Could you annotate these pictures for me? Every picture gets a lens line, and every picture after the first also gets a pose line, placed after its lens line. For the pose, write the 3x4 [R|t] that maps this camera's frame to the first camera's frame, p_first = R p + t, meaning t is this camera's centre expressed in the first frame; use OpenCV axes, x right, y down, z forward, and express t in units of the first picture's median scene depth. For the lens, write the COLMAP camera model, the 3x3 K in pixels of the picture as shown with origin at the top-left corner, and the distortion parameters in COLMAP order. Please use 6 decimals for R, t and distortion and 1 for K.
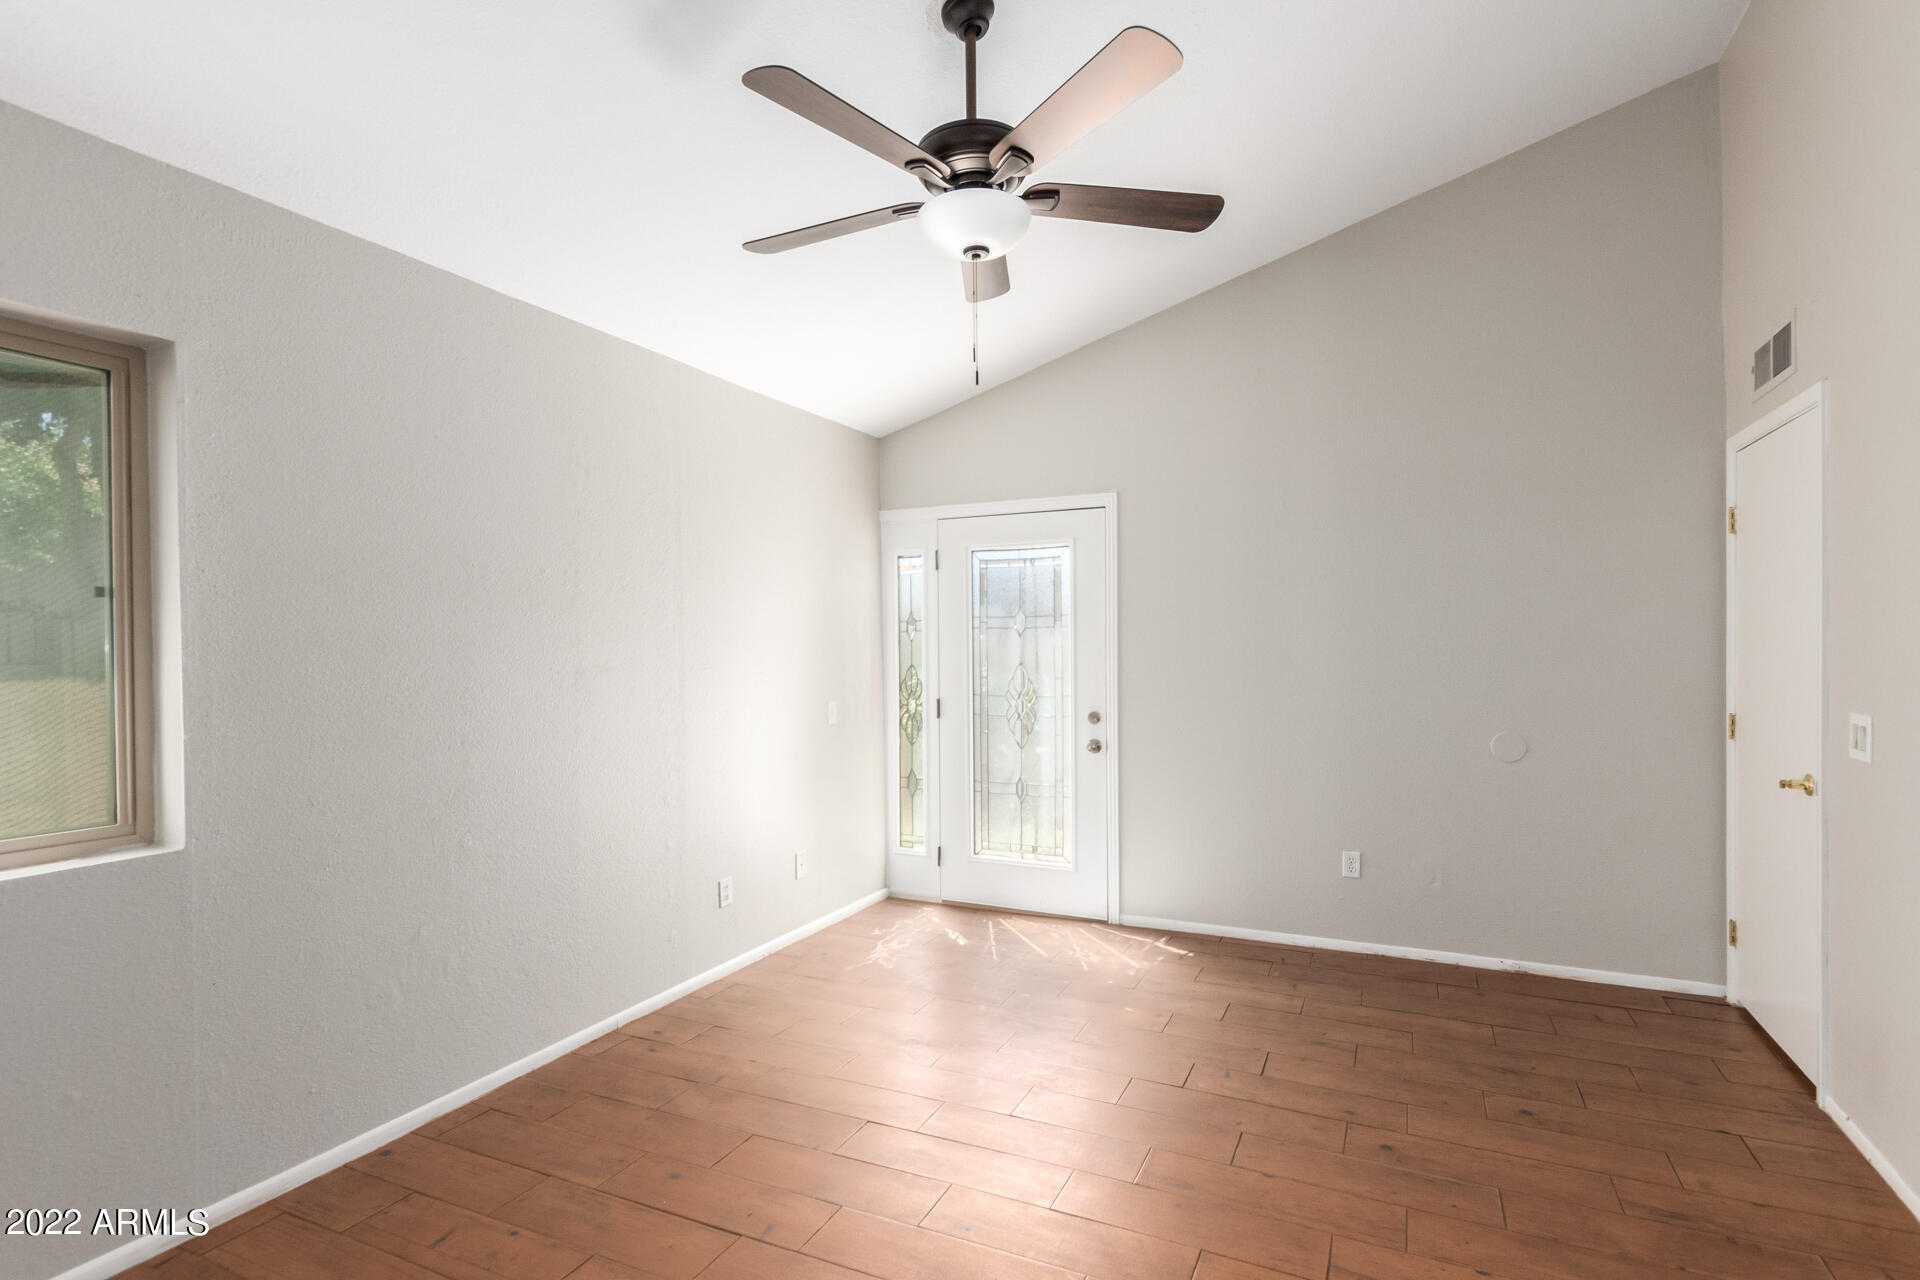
lens RADIAL K [[934.1, 0, 961.5], [0, 934.1, 649.3], [0, 0, 1]] dist [0.000277, -0.000499]
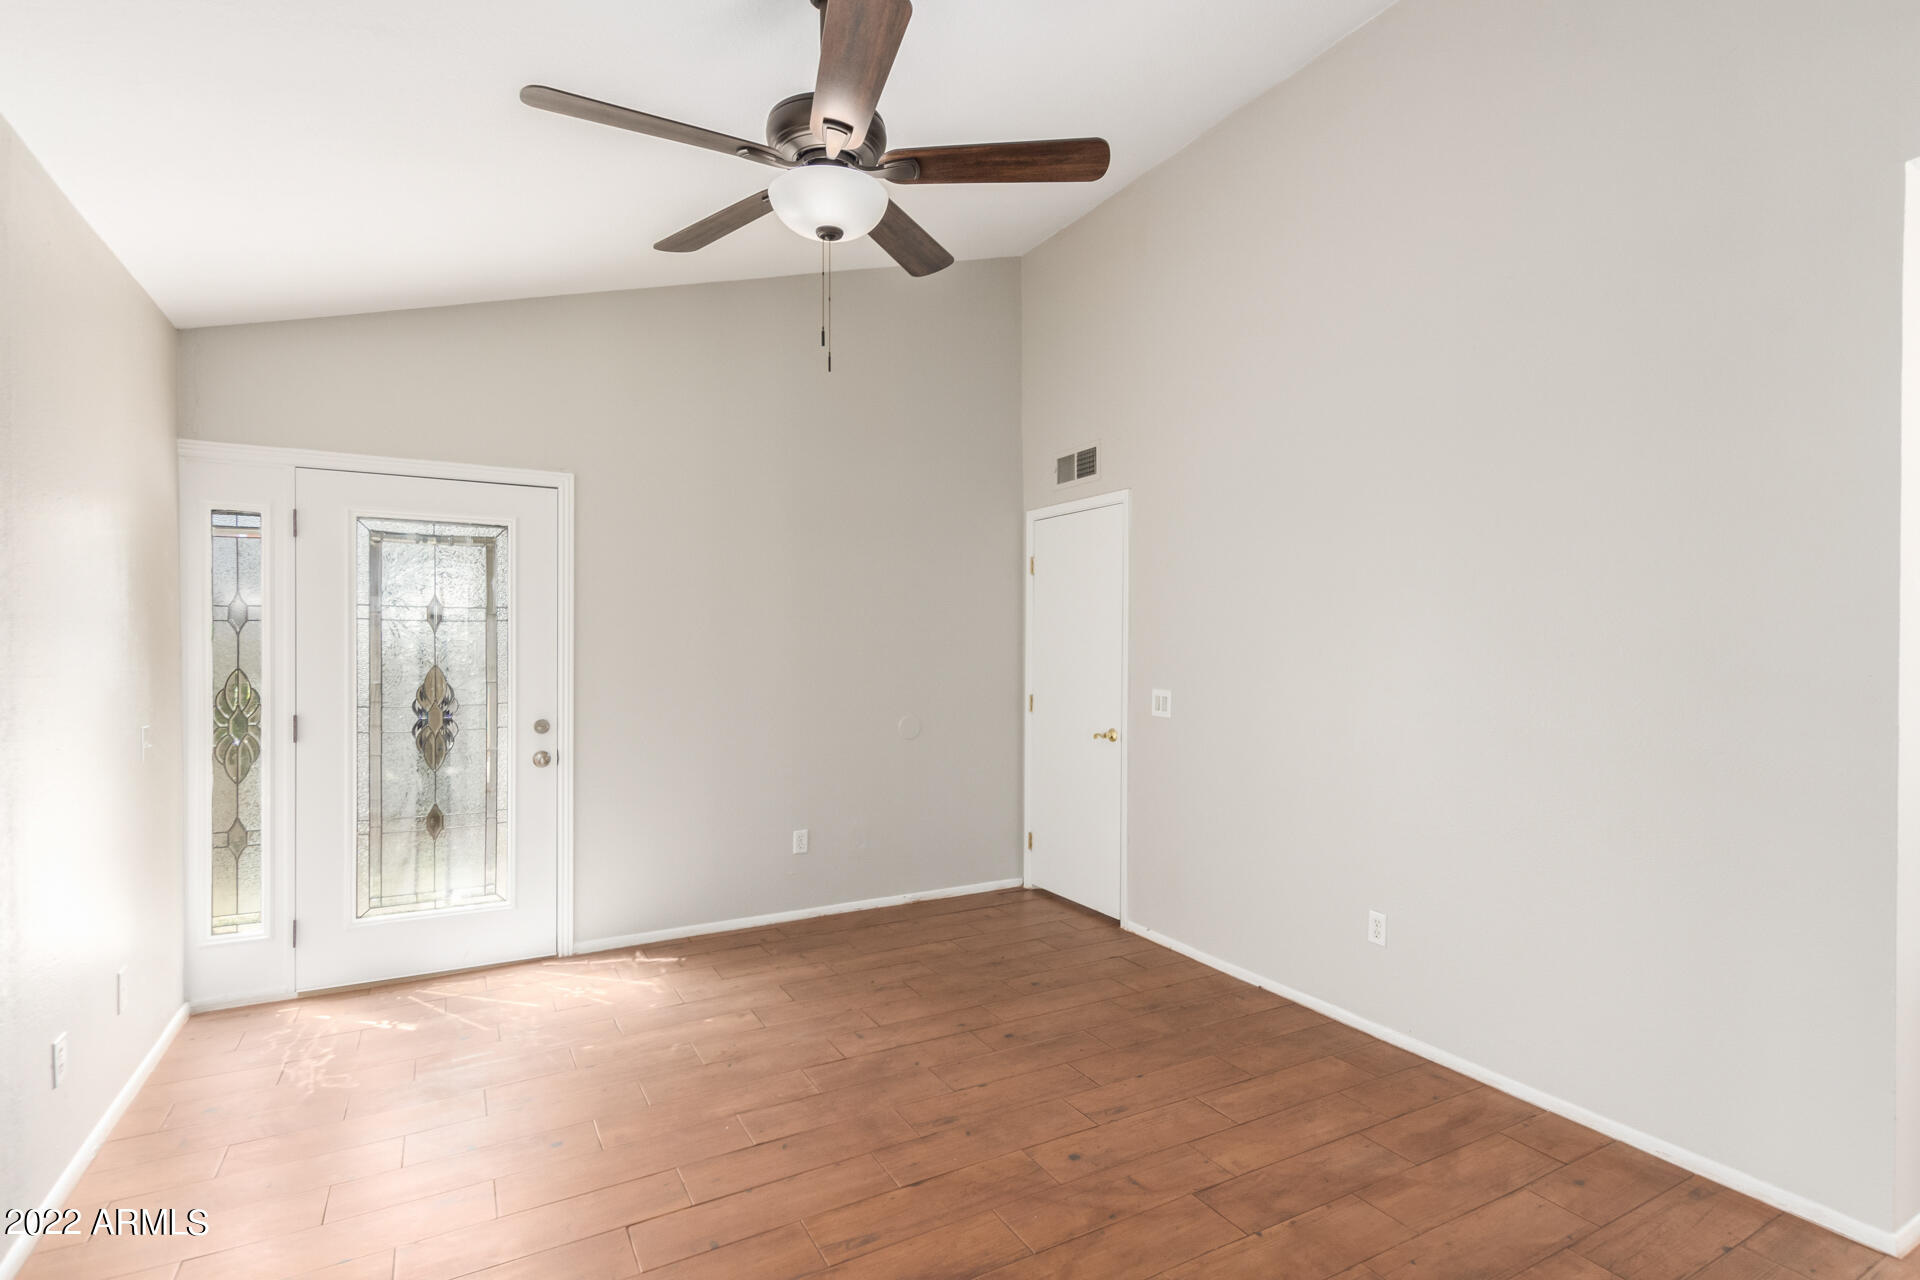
lens RADIAL K [[924.4, 0, 982.7], [0, 924.4, 657.6], [0, 0, 1]] dist [0.002159, 0.000100]
pose [[0.565107, 0.001502, 0.825016, -0.396662], [-0.004445, 0.999989, 0.001224, 0.006437], [-0.825006, -0.004359, 0.565108, 0.199310]]
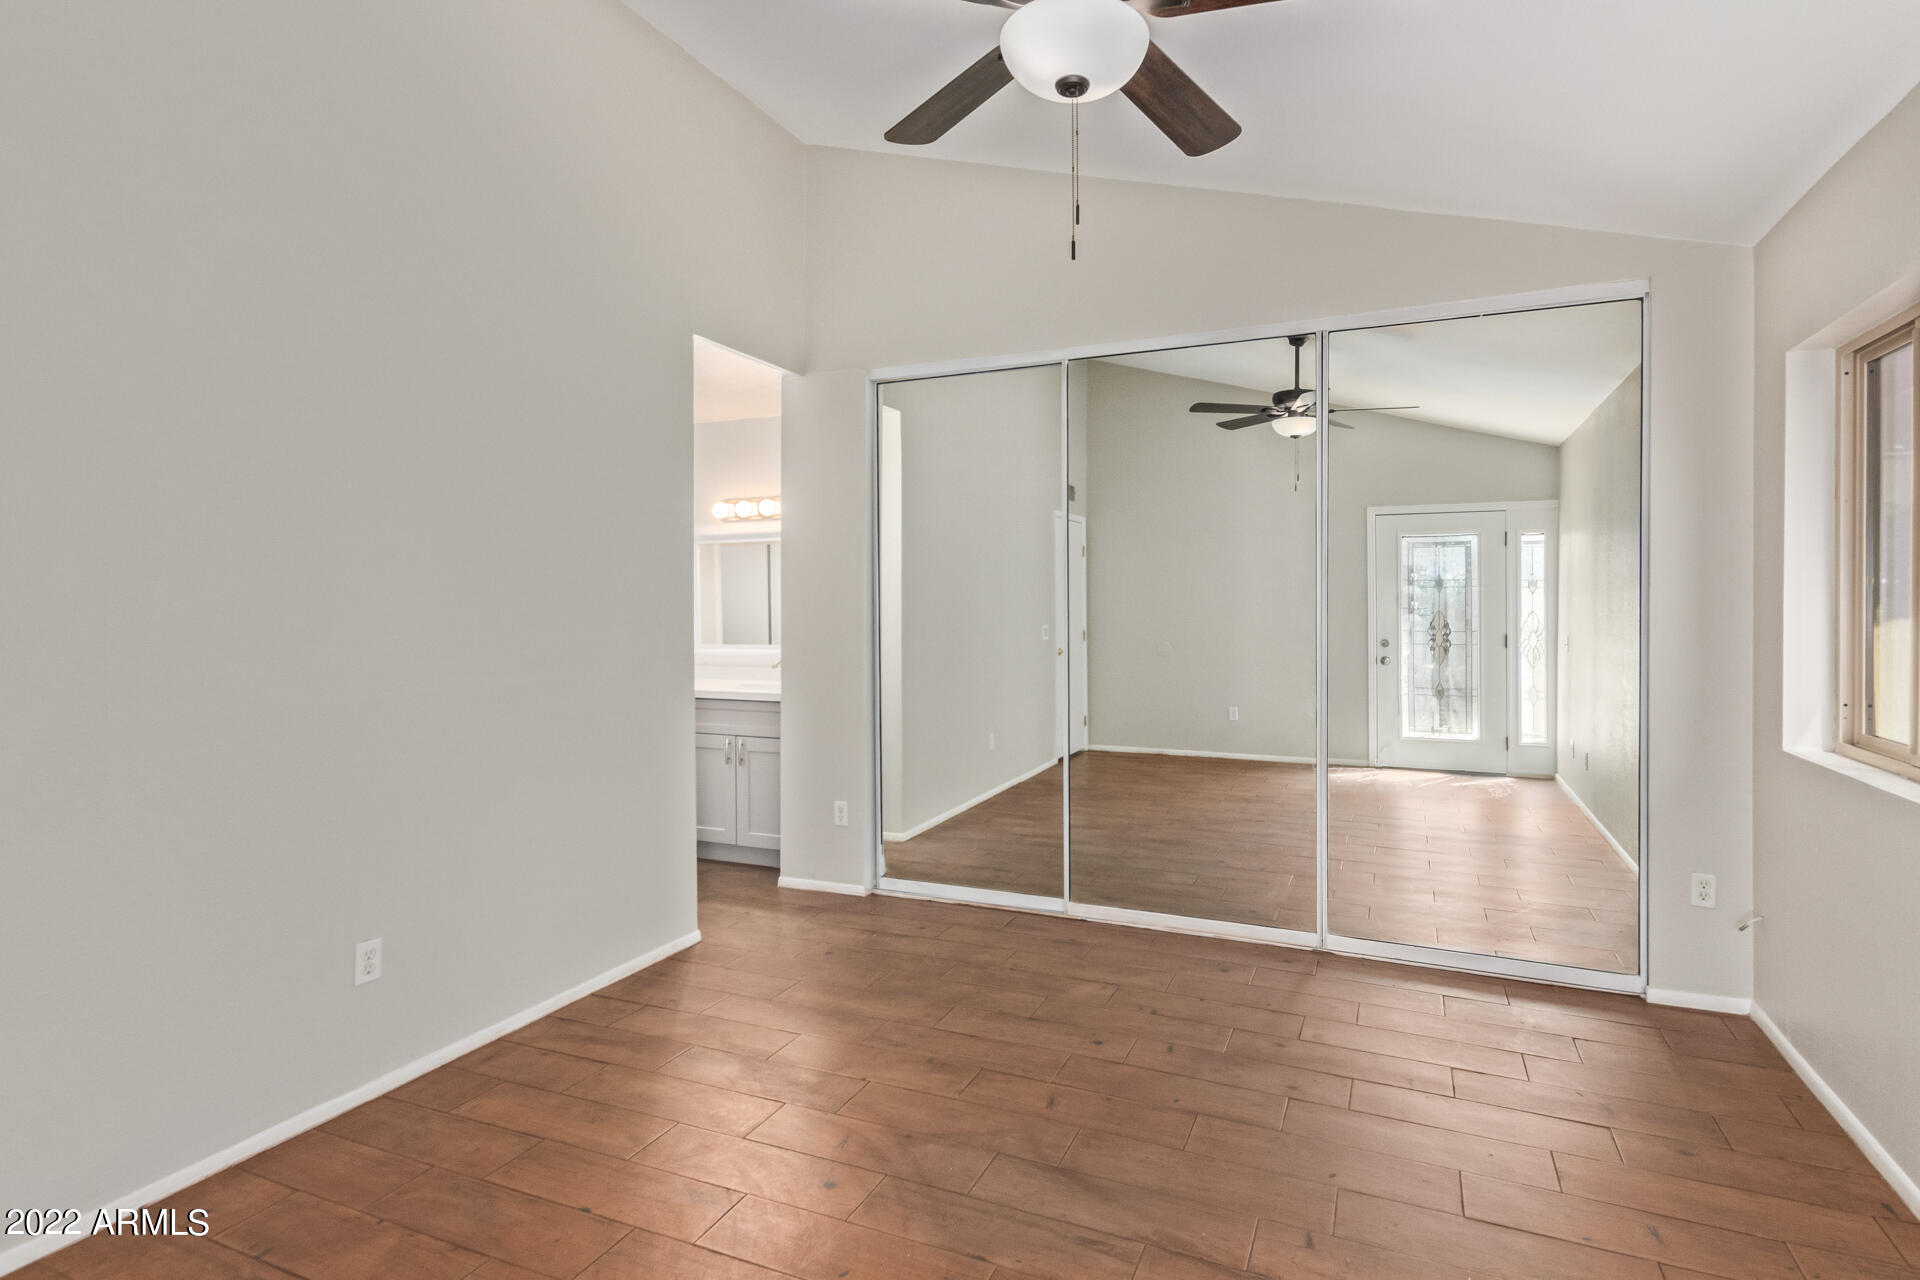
lens RADIAL K [[949.8, 0, 958.2], [0, 949.8, 614.2], [0, 0, 1]] dist [0.003706, 0.000255]
pose [[-0.999858, 0.012949, -0.010792, 0.074859], [0.012721, 0.999700, 0.020935, -0.006950], [0.011060, 0.020795, -0.999723, 1.052431]]
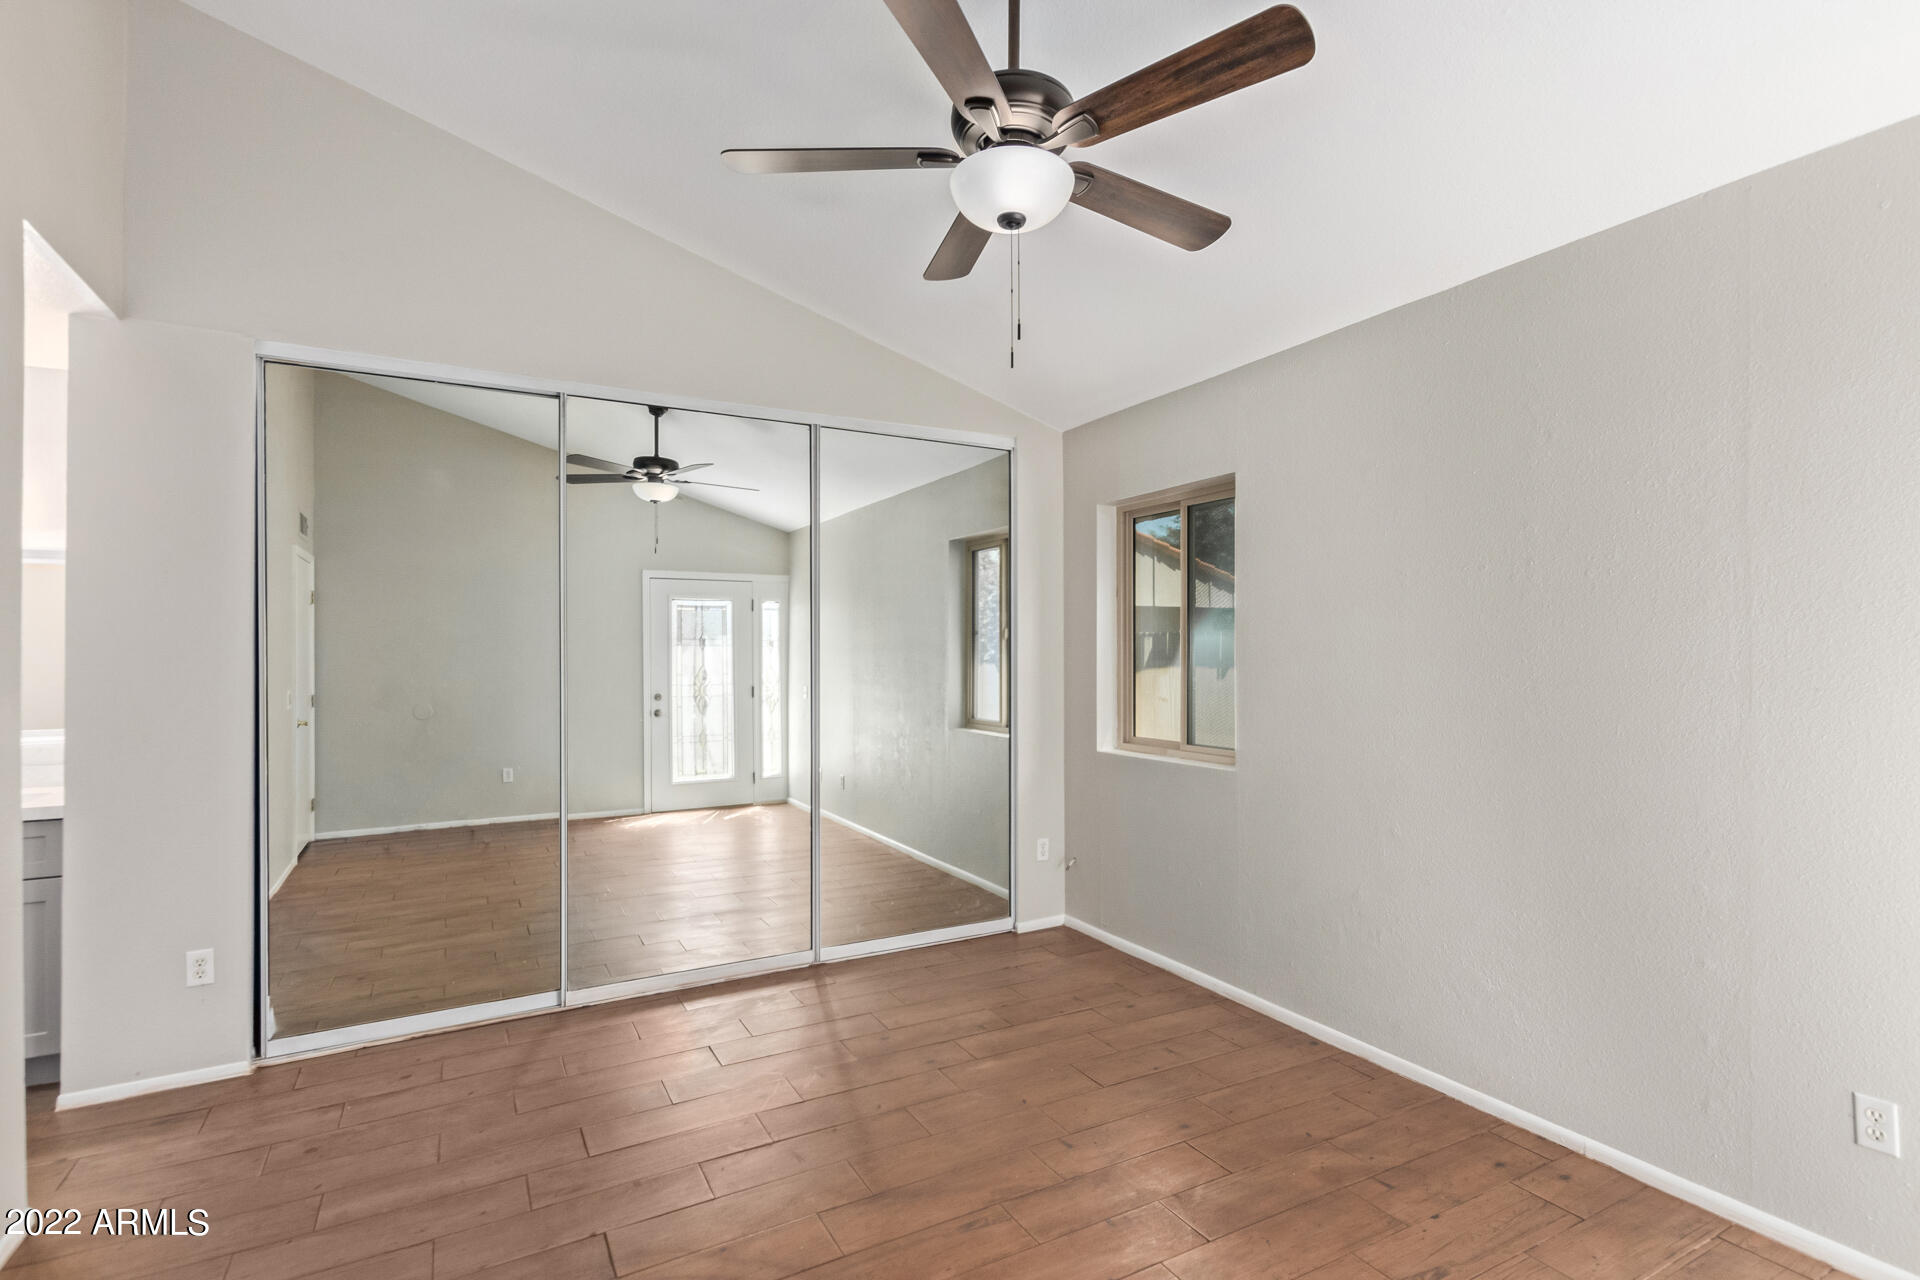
lens RADIAL K [[934.1, 0, 961.5], [0, 934.1, 649.3], [0, 0, 1]] dist [0.000277, -0.000499]
pose [[-0.592463, 0.007528, -0.805563, 0.457260], [0.004755, 0.999972, 0.005848, -0.010670], [0.805584, -0.000366, -0.592482, 0.881764]]
